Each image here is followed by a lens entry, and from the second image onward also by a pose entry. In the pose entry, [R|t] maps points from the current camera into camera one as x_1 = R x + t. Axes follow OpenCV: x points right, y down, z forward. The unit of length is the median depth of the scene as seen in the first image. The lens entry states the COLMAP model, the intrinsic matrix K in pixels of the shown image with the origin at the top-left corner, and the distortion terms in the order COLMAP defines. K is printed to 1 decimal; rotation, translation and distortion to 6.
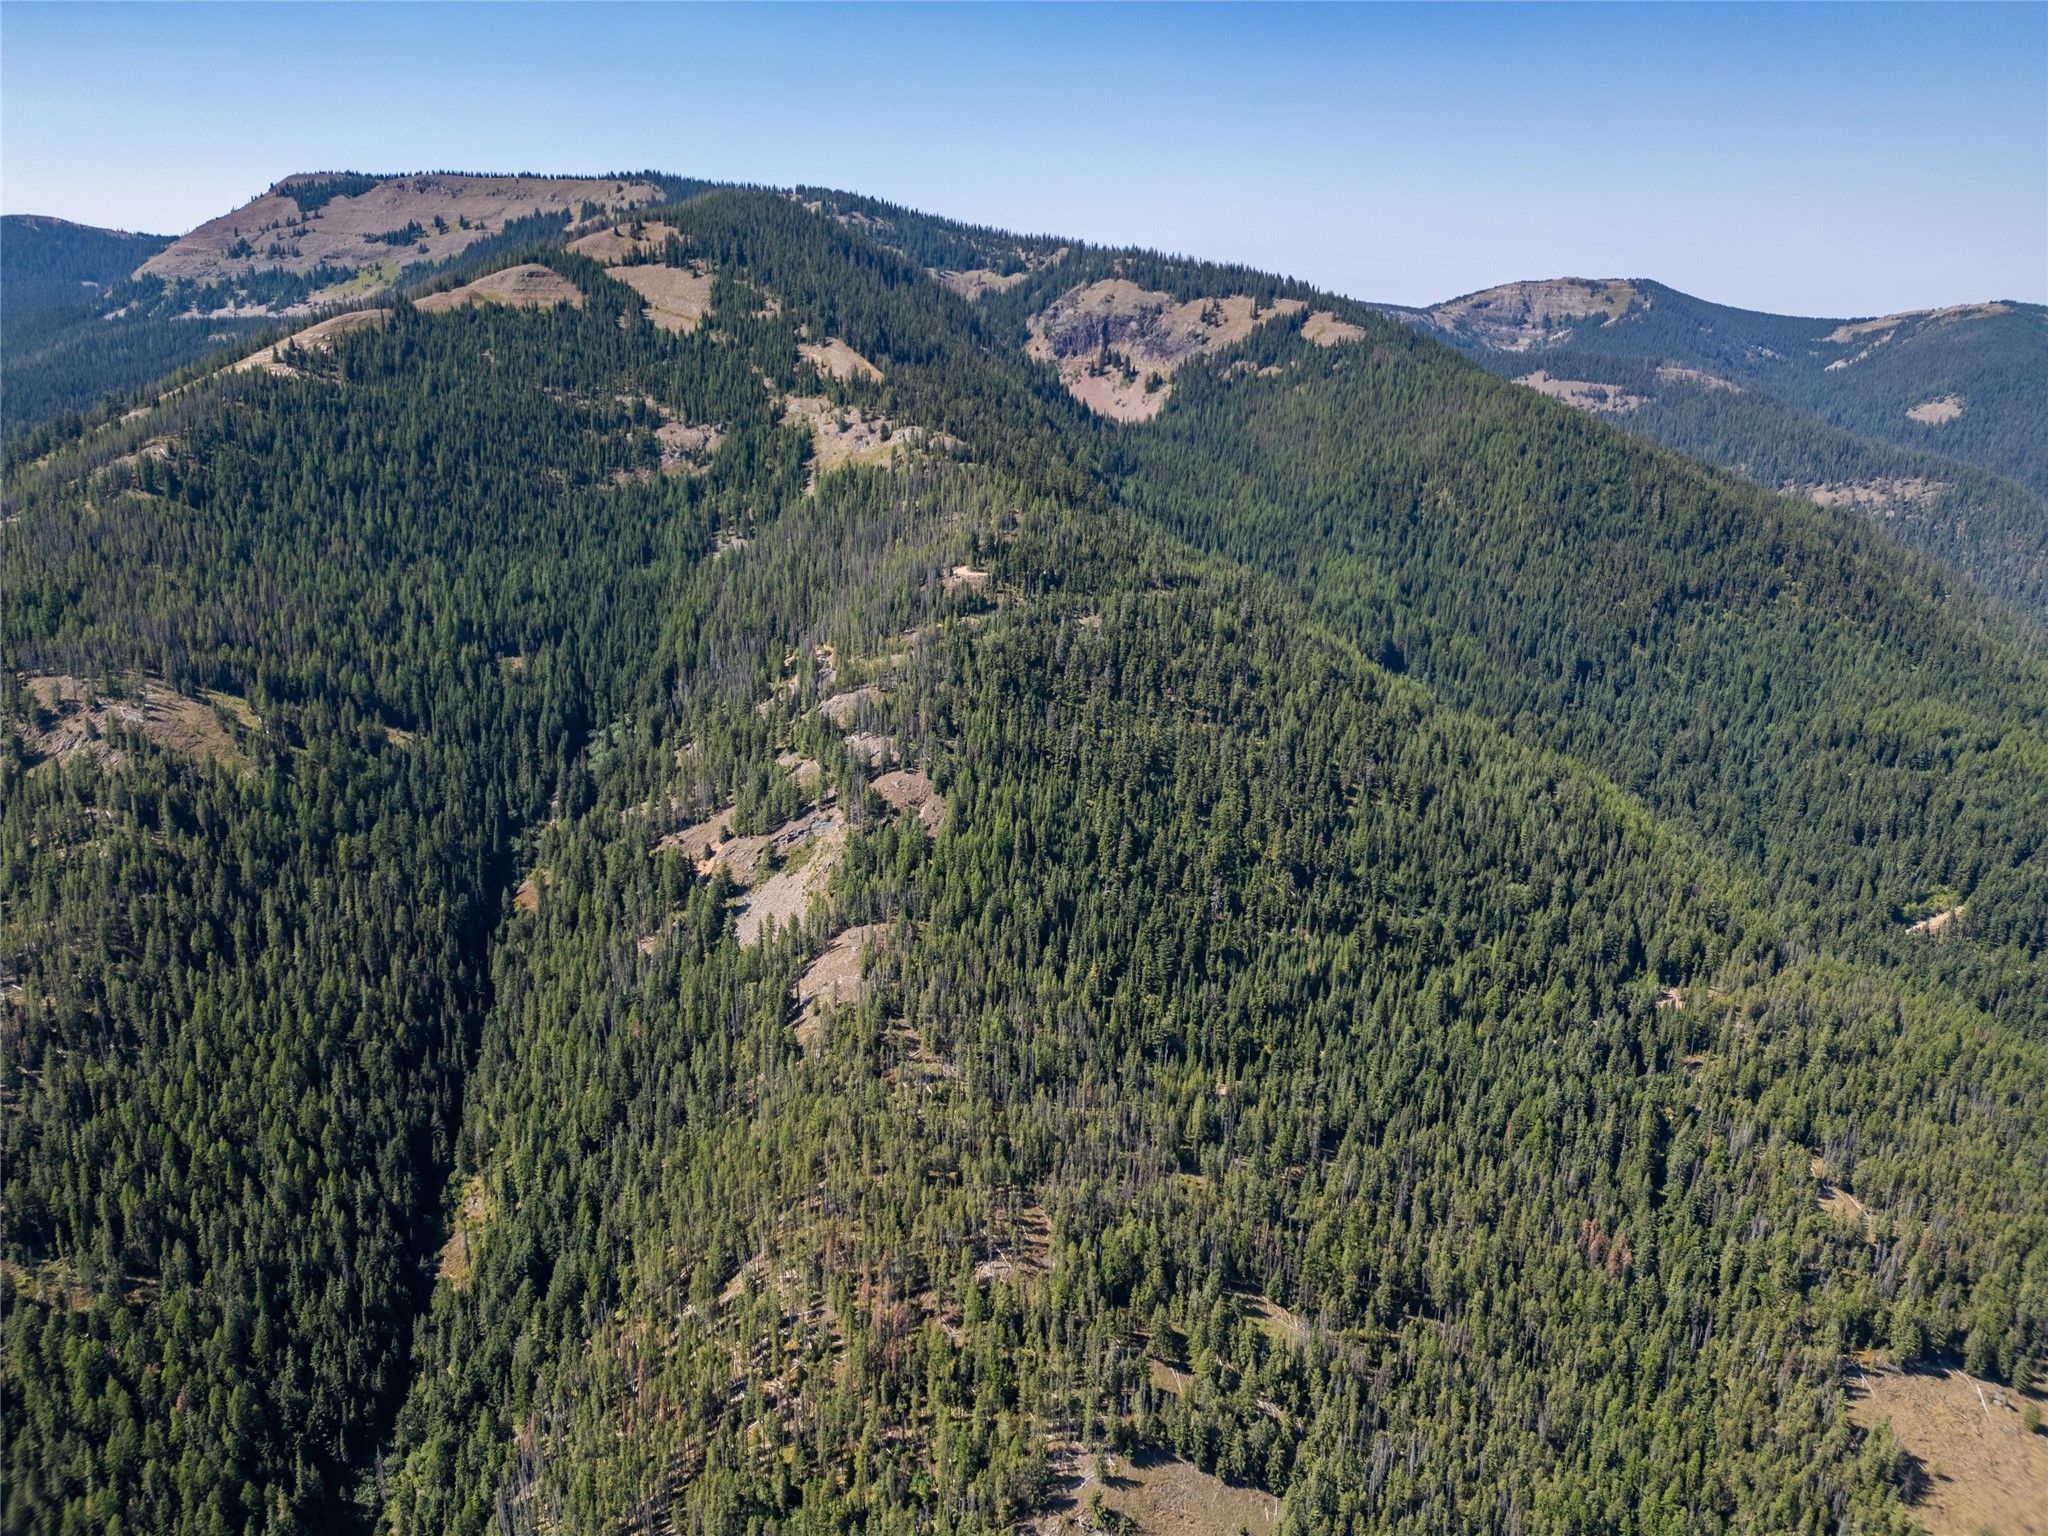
lens RADIAL K [[1532.8, 0, 1024.0], [0, 1532.8, 768.0], [0, 0, 1]] dist [0.125366, -0.002718]
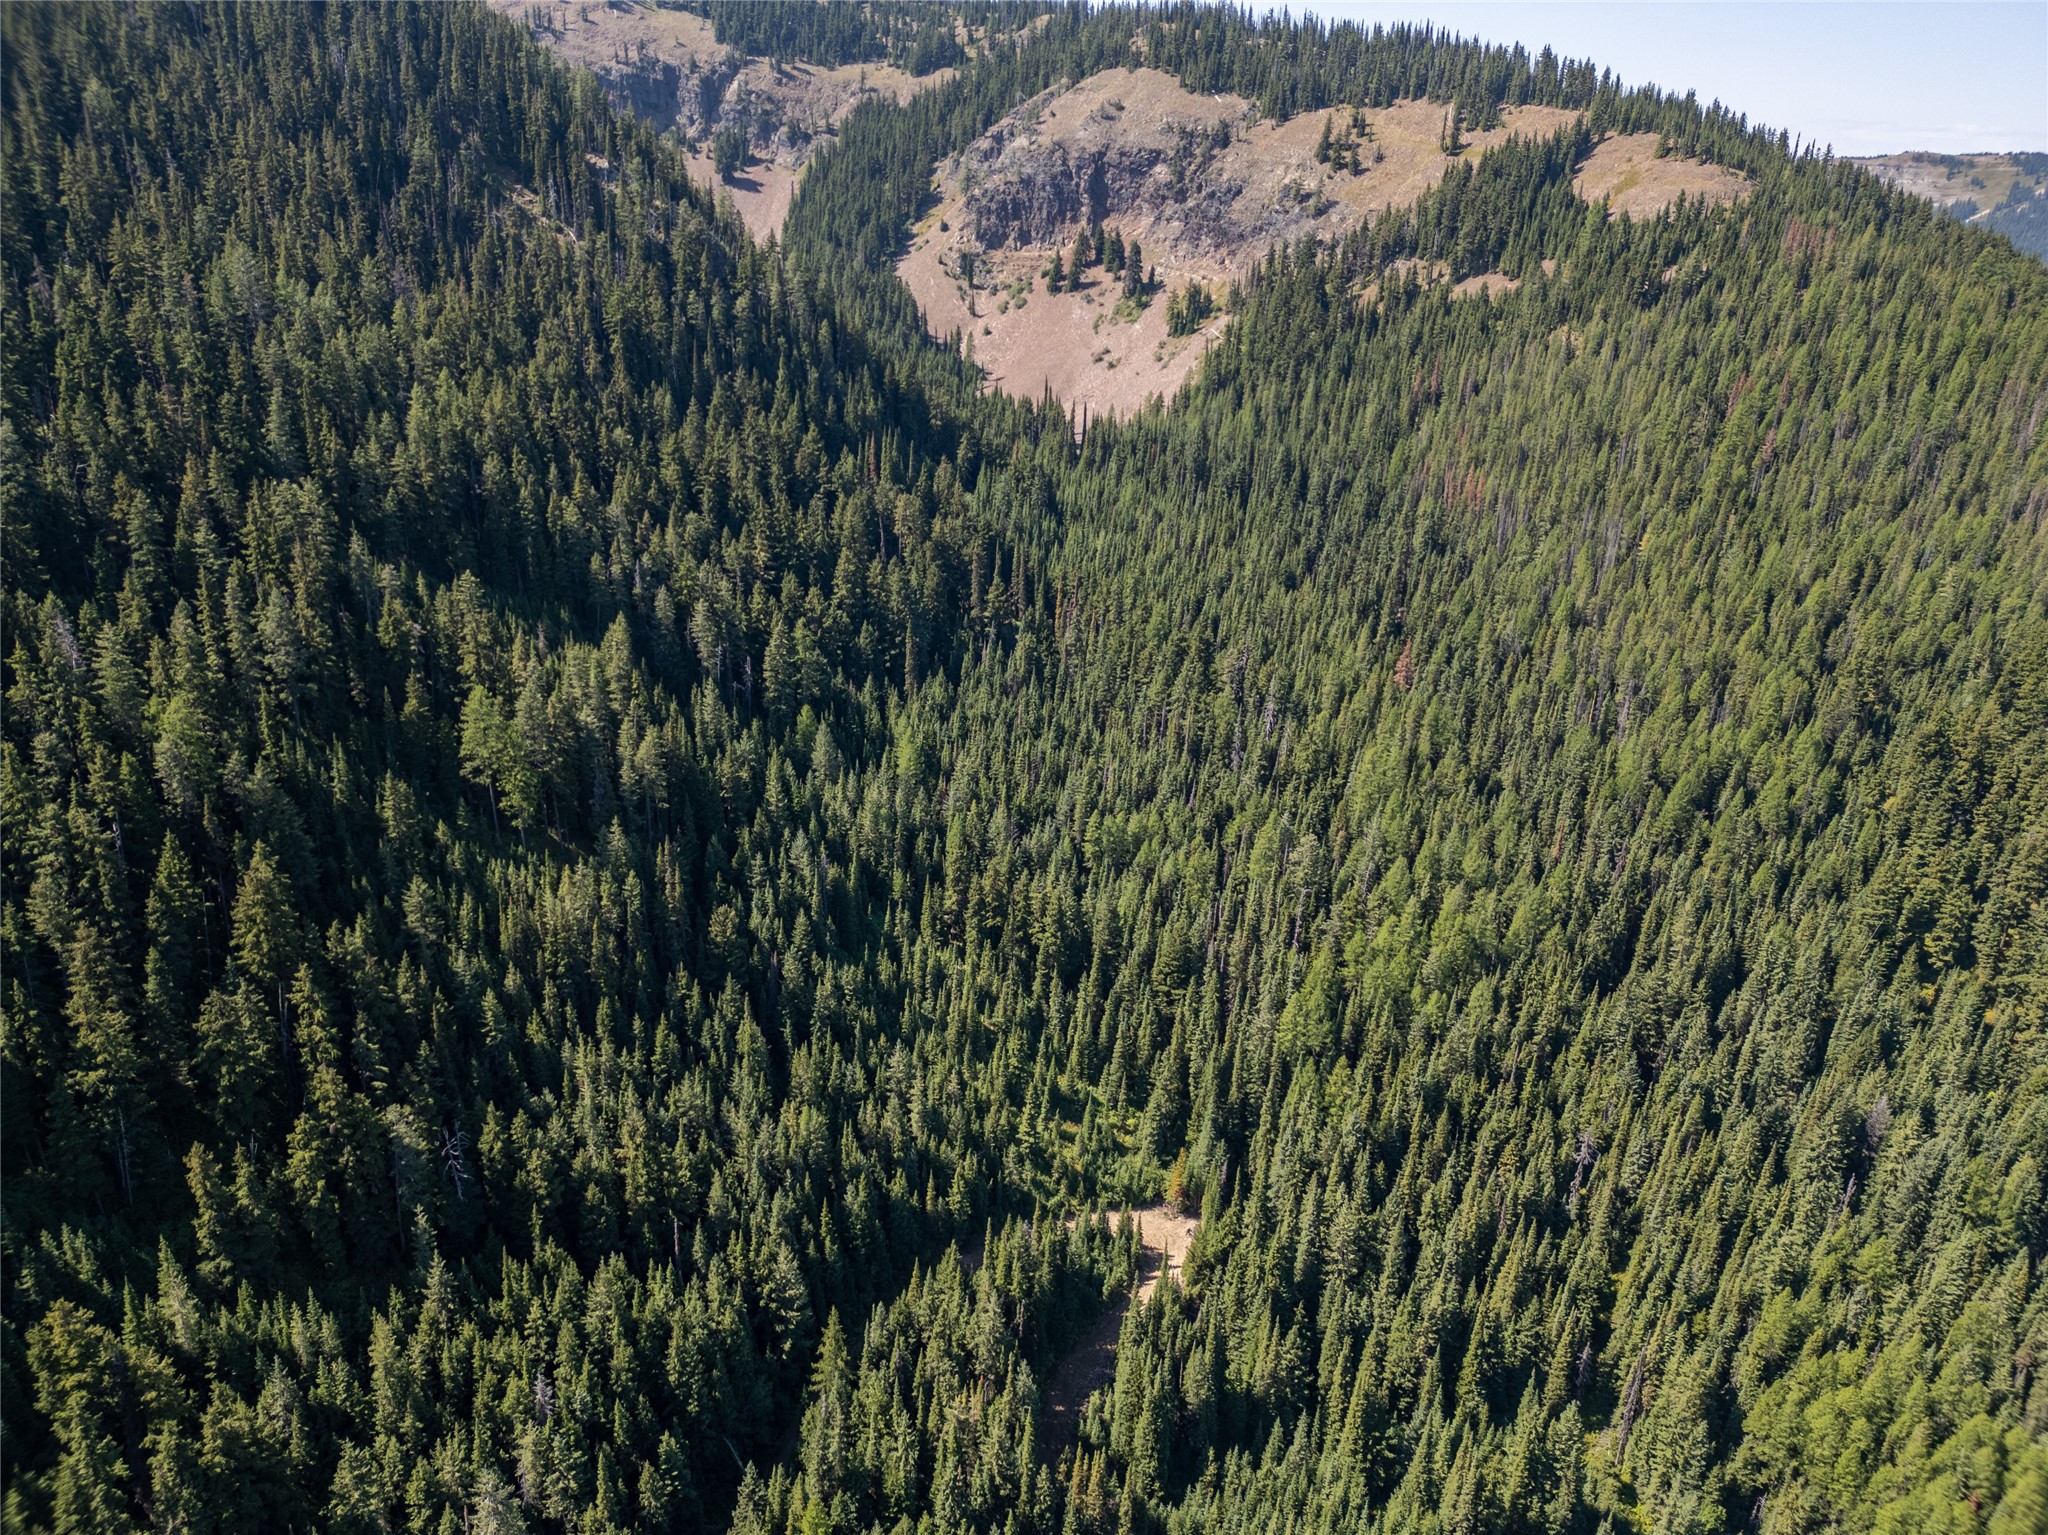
lens RADIAL K [[1443.8, 0, 1024.0], [0, 1443.8, 767.5], [0, 0, 1]] dist [0.041496, 0.003036]
pose [[0.992243, 0.048890, -0.114300, 0.091989], [-0.040259, 0.996245, 0.076644, -0.159271], [0.117618, -0.071447, 0.990485, 0.616840]]
